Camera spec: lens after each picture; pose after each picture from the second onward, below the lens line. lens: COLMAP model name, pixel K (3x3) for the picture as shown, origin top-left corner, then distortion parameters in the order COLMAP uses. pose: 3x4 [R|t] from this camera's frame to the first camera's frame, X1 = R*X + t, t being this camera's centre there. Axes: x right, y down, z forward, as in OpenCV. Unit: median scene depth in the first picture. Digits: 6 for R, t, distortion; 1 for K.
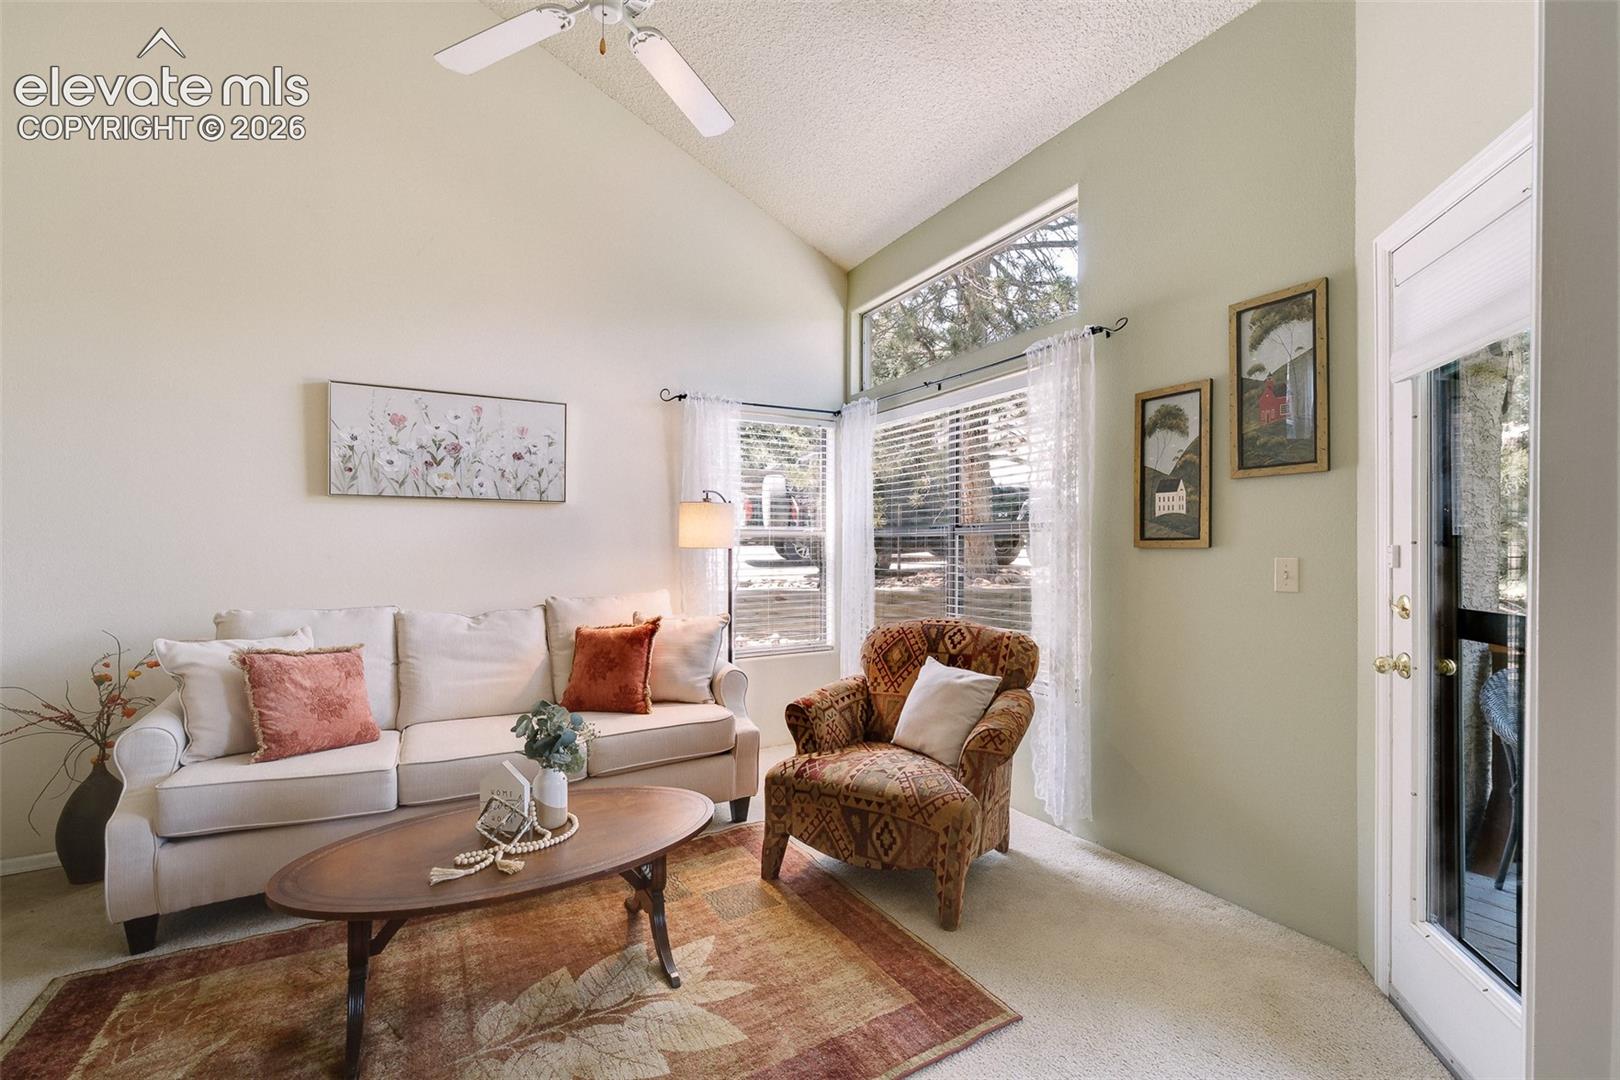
lens RADIAL K [[692.9, 0, 805.5], [0, 692.9, 553.8], [0, 0, 1]] dist [-0.003326, -0.000906]
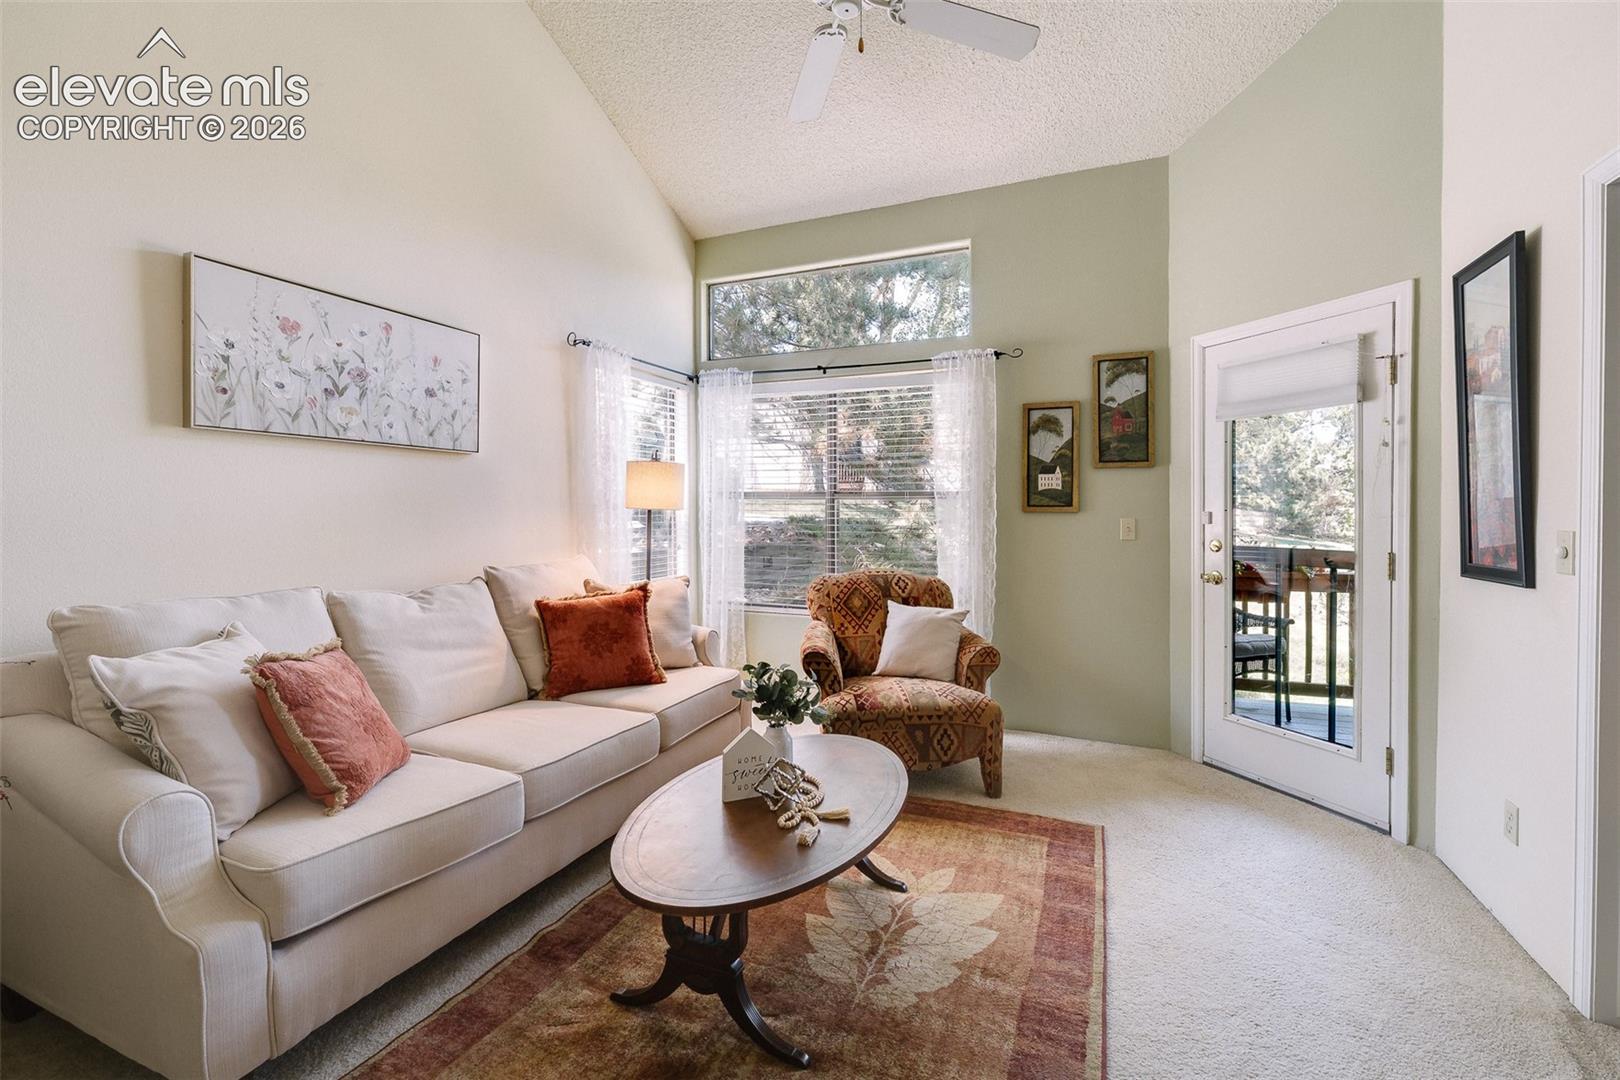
lens RADIAL K [[692.9, 0, 808.8], [0, 692.9, 522.6], [0, 0, 1]] dist [-0.003326, -0.000906]
pose [[0.797038, -0.004477, 0.603912, -0.677262], [-0.002404, 0.999941, 0.010586, -0.000707], [-0.603924, -0.009889, 0.796980, 0.121643]]
